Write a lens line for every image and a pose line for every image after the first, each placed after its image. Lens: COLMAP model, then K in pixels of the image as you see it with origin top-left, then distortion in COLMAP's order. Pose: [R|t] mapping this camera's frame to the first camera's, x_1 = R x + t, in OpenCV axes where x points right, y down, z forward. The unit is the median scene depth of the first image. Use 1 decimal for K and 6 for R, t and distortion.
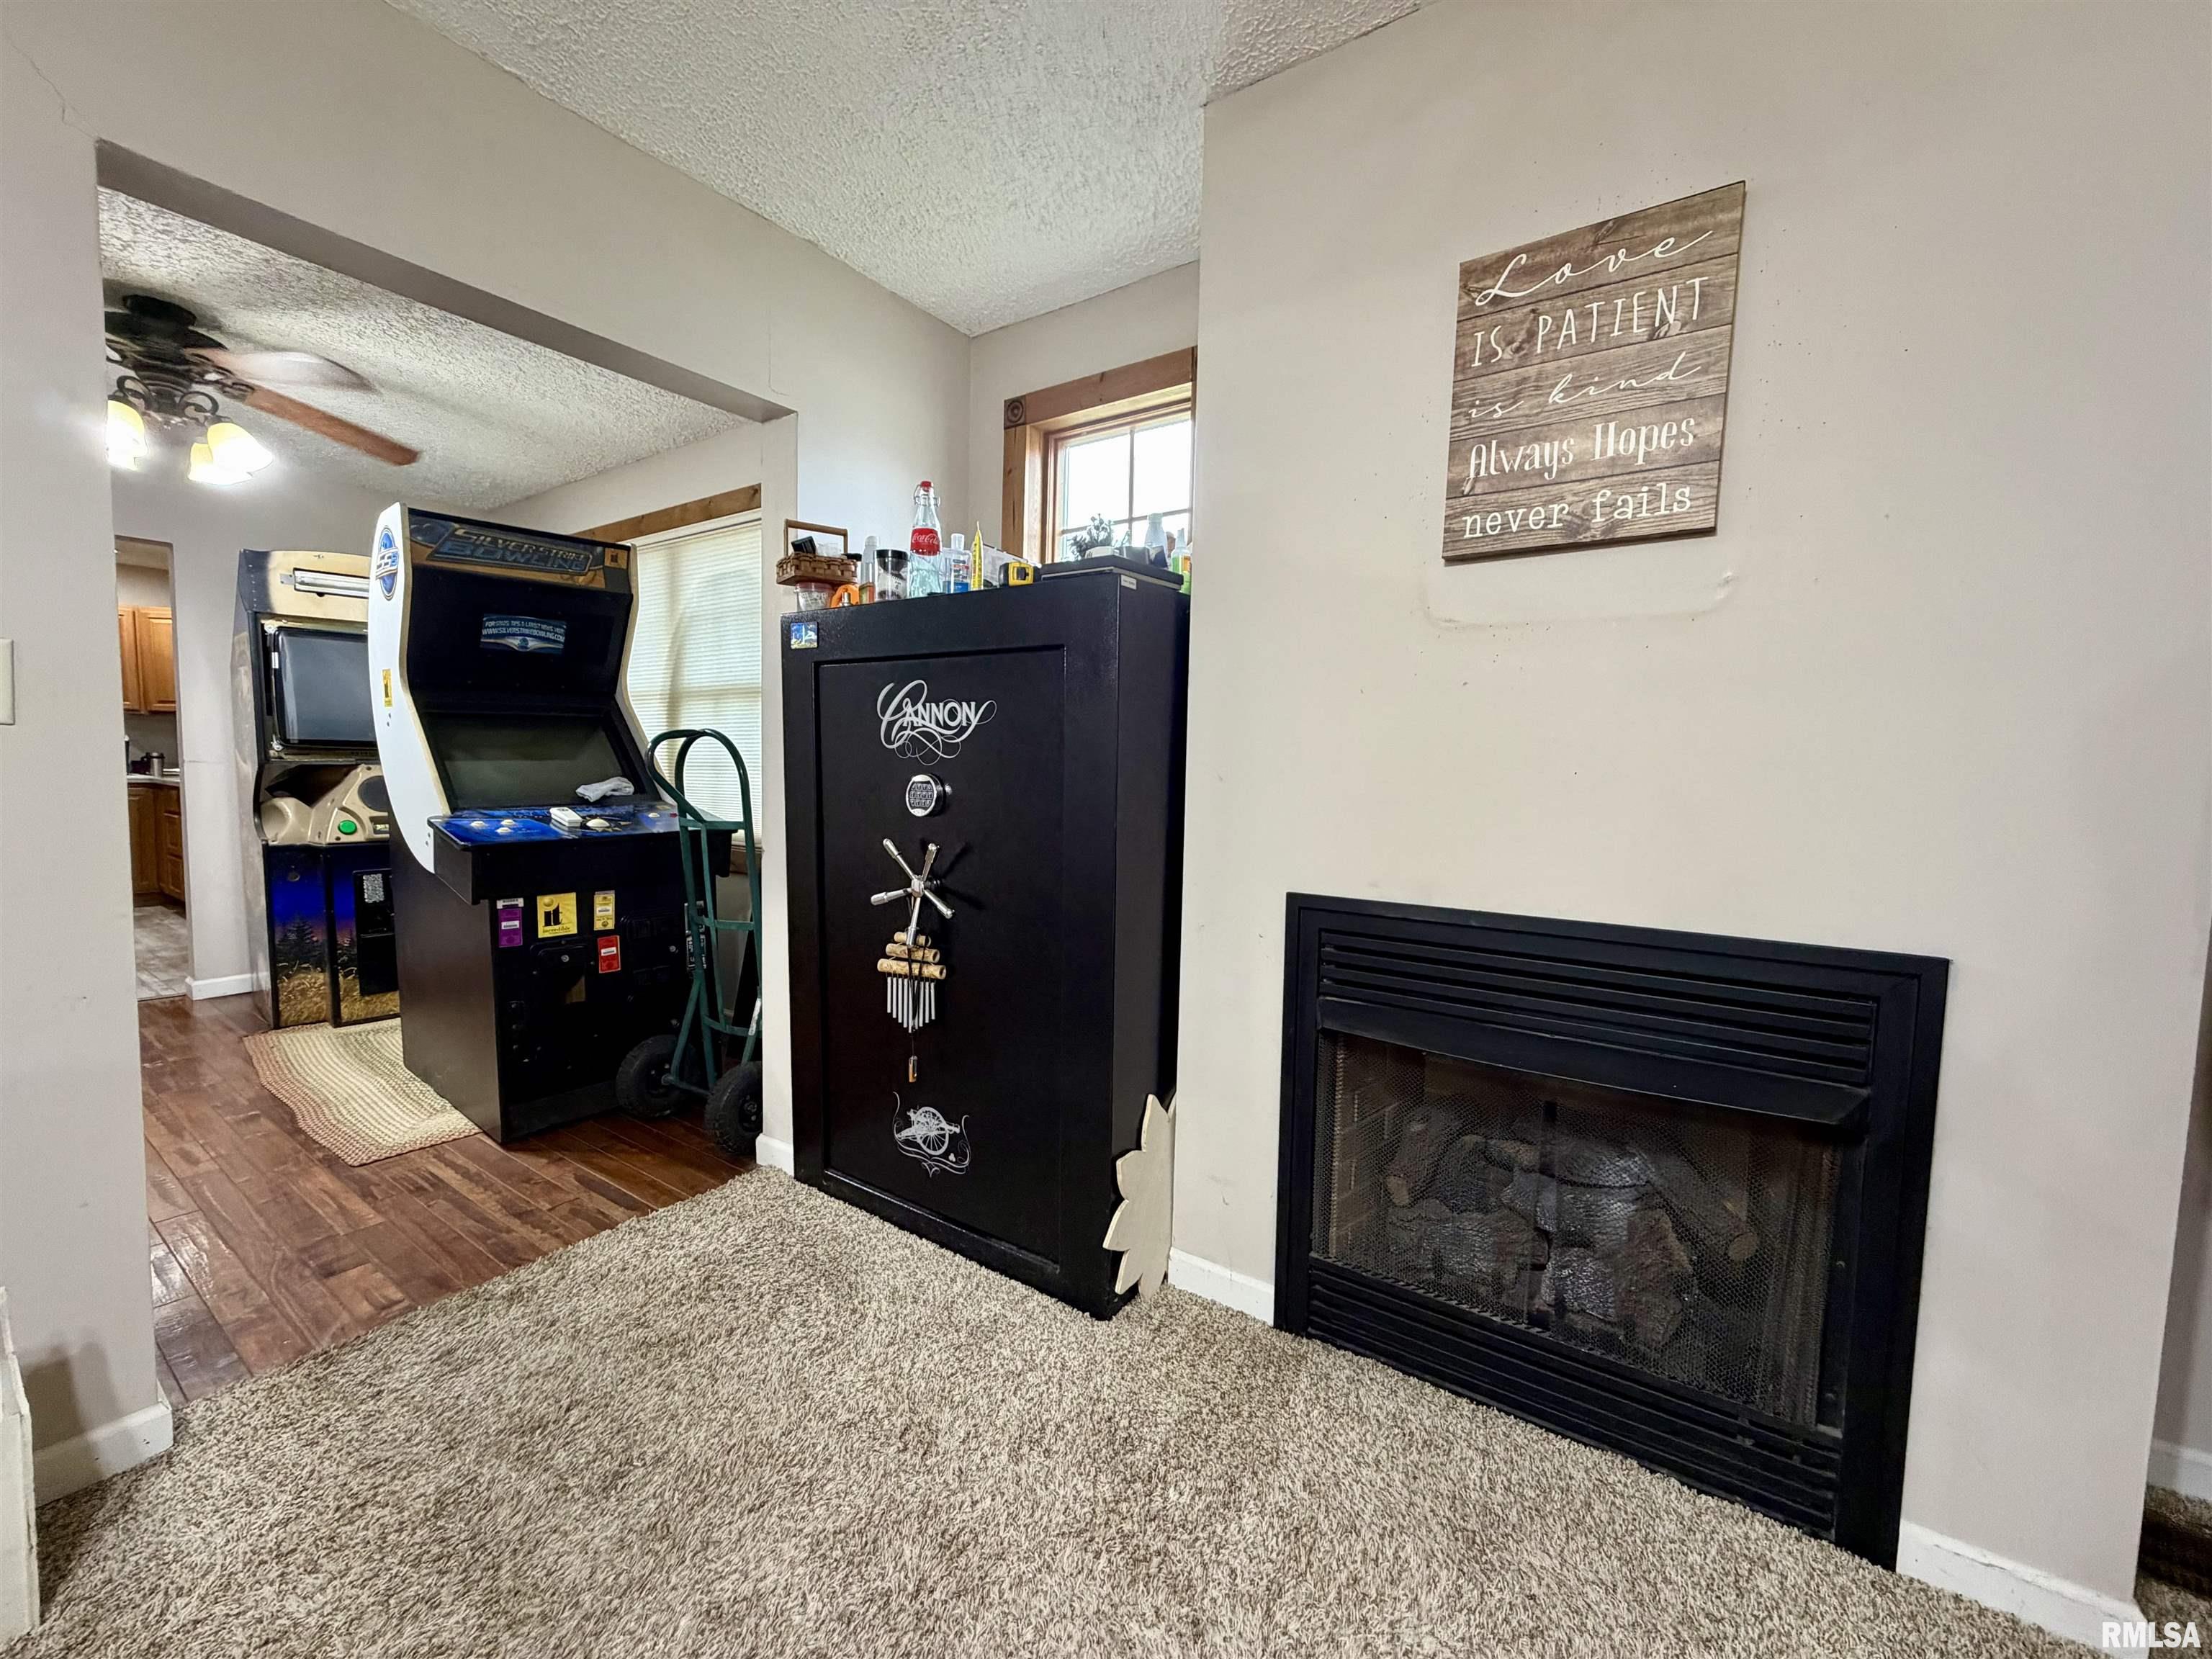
lens RADIAL K [[878.5, 0, 1111.1], [0, 878.5, 830.3], [0, 0, 1]] dist [-0.000802, 0.000267]
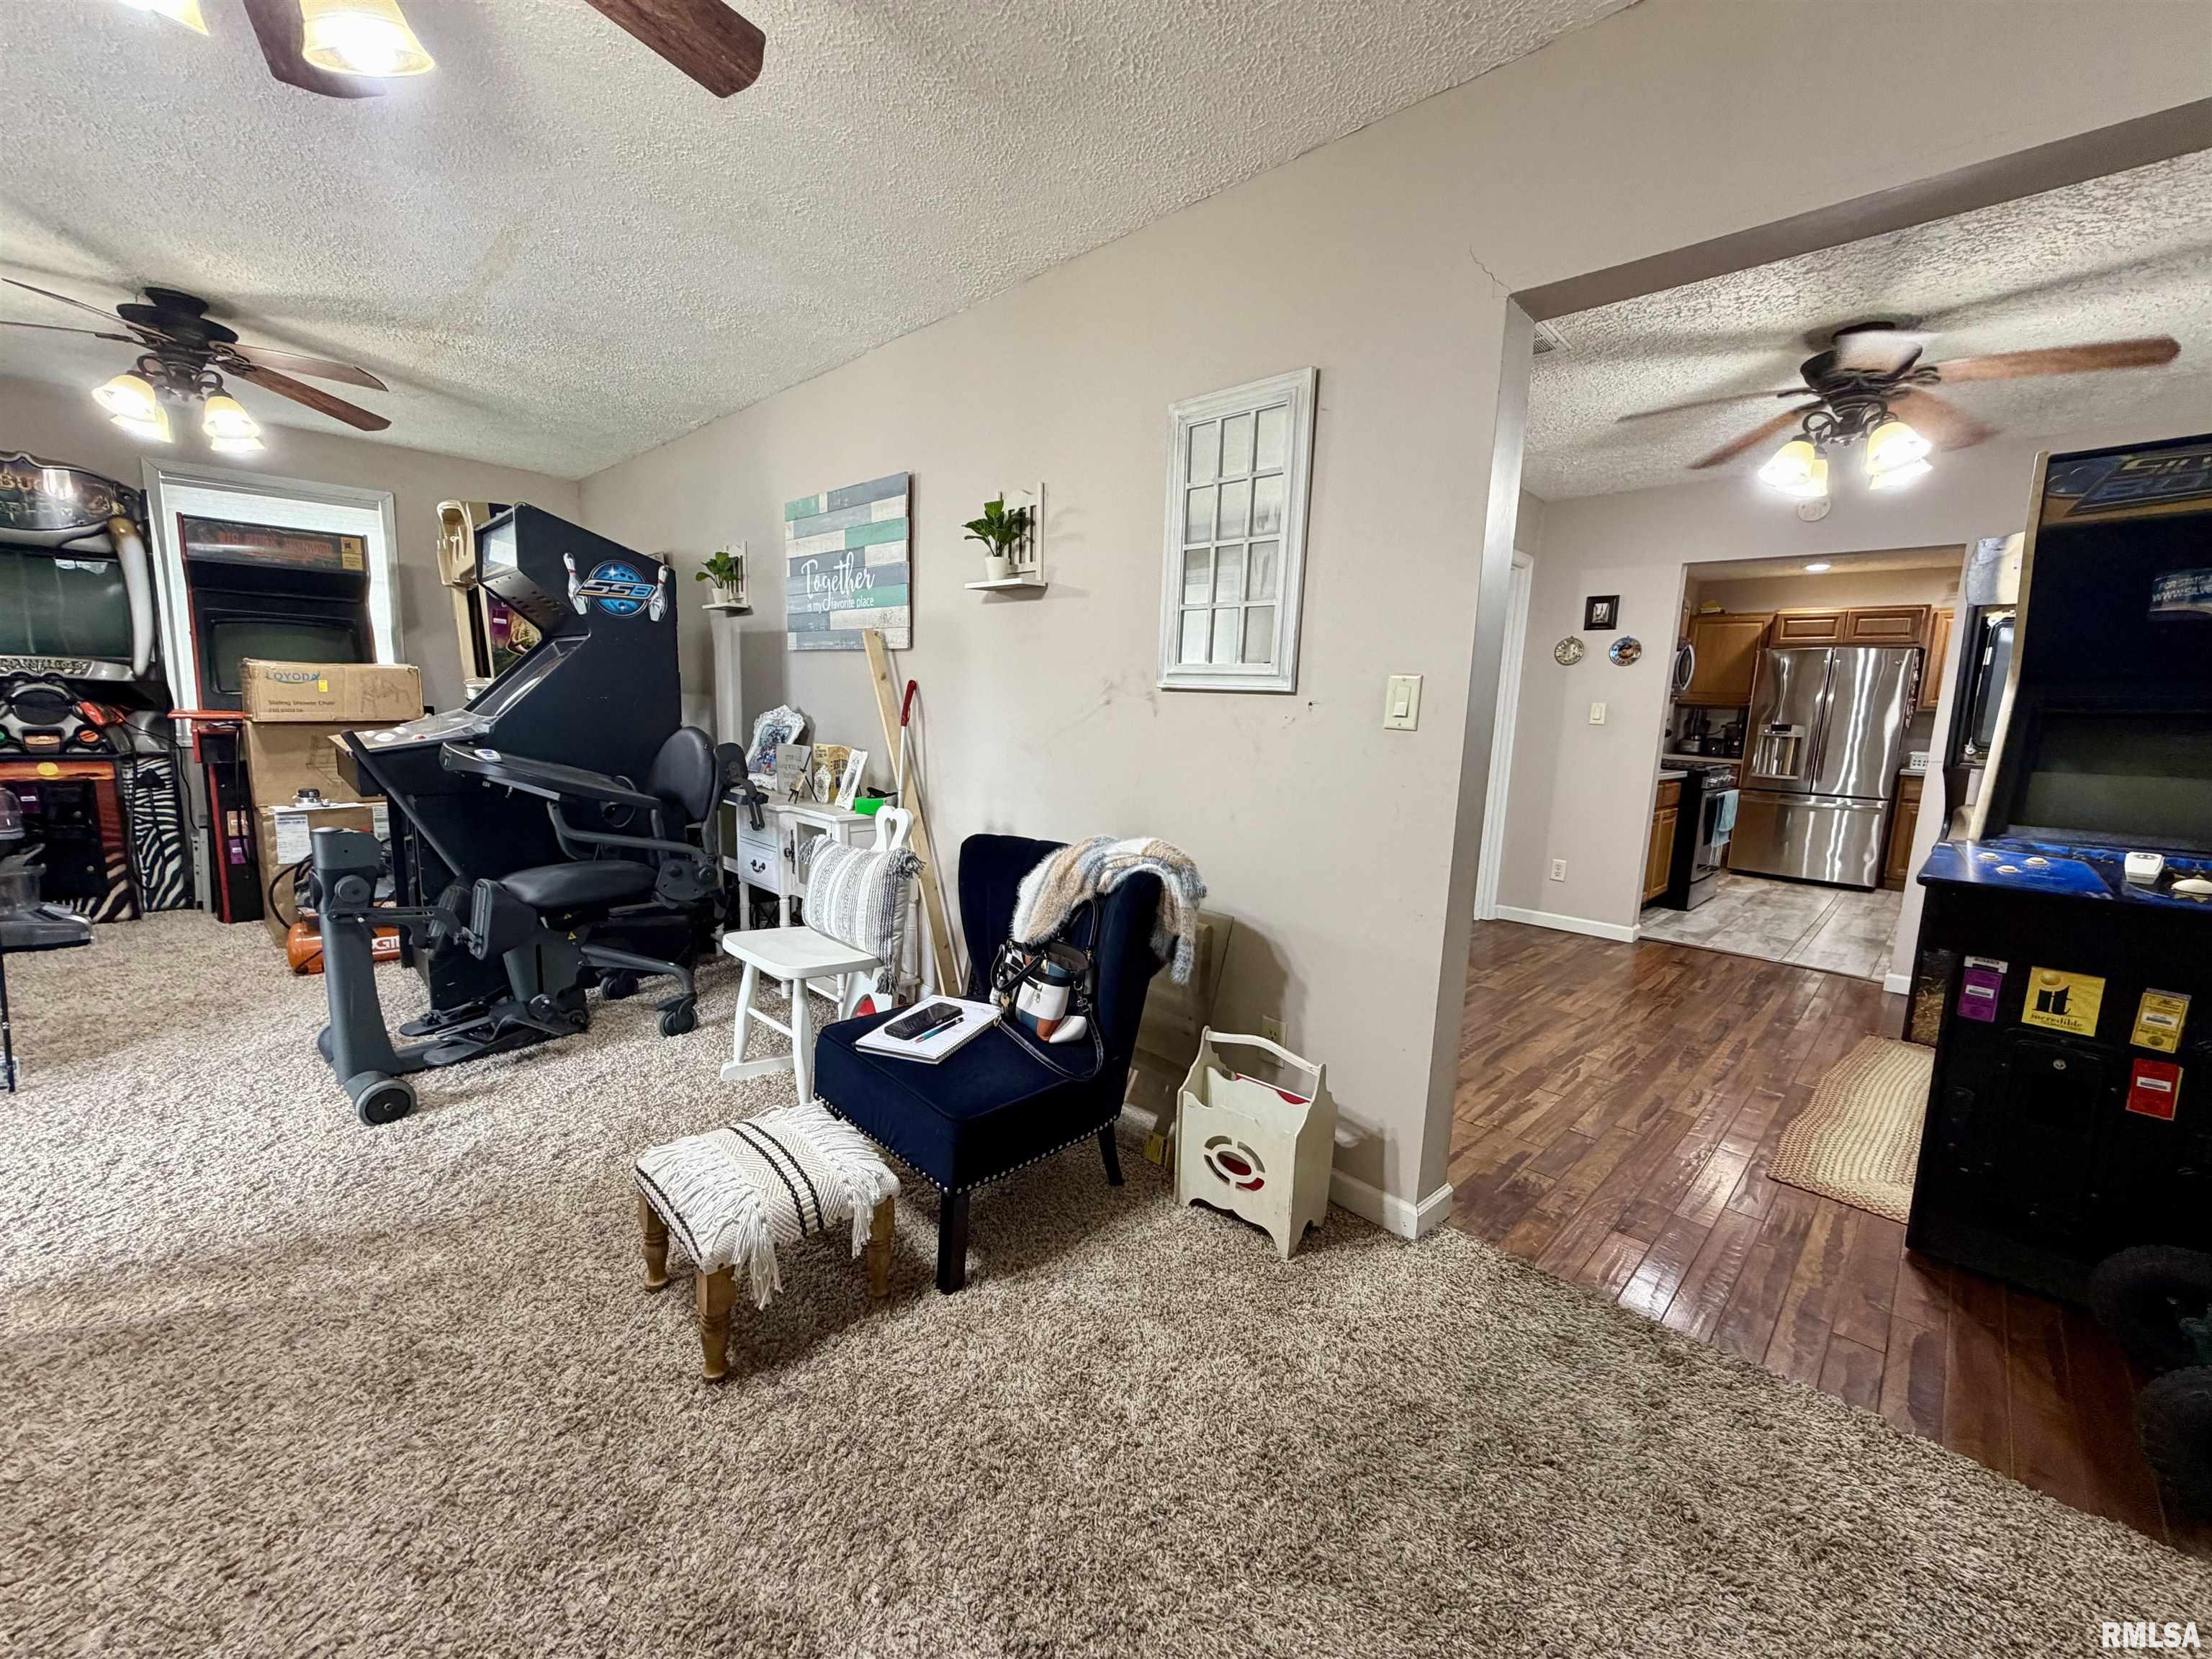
lens RADIAL K [[878.5, 0, 1091.4], [0, 878.5, 827.9], [0, 0, 1]] dist [-0.000802, 0.000267]
pose [[-0.179975, 0.115725, -0.976840, 0.137502], [-0.113636, 0.983961, 0.137505, -0.036893], [0.977085, 0.135752, -0.163938, 0.258896]]
